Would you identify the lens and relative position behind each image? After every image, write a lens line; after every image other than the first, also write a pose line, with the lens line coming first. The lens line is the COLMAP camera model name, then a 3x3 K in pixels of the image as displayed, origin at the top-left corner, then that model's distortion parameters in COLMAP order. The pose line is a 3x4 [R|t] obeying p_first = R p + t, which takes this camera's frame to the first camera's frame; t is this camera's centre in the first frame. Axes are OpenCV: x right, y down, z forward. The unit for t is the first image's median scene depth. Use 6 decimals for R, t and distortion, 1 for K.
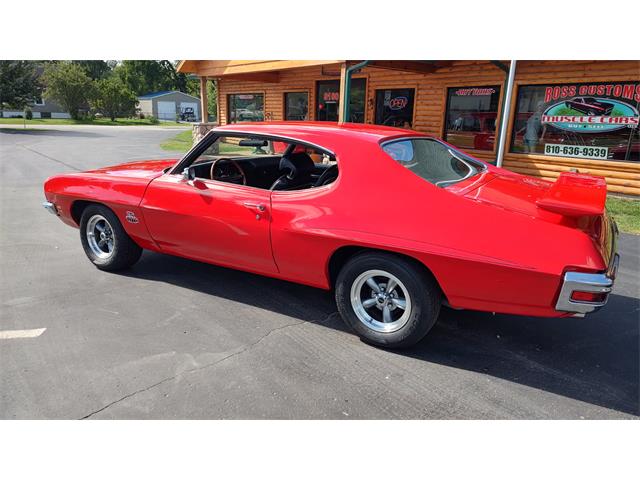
lens RADIAL K [[457.0, 0, 325.0], [0, 457.0, 238.8], [0, 0, 1]] dist [0.010430, -0.006983]
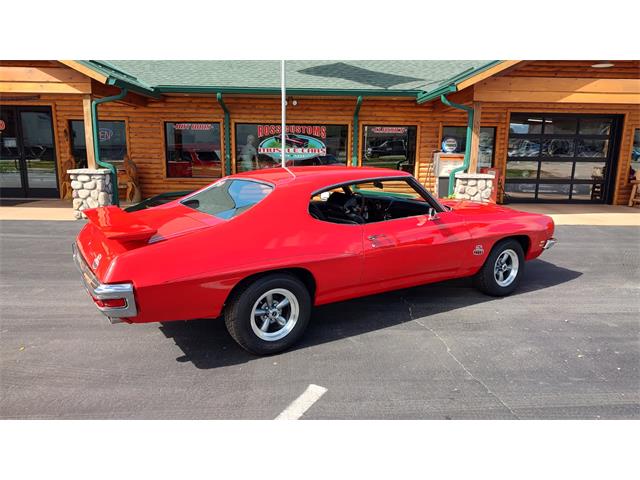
lens RADIAL K [[455.2, 0, 322.5], [0, 455.2, 239.2], [0, 0, 1]] dist [0.005895, -0.006786]
pose [[0.623701, -0.170354, 0.762874, -0.406903], [0.205944, 0.977293, 0.049861, -0.049772], [-0.754045, 0.126011, 0.644622, 0.095486]]
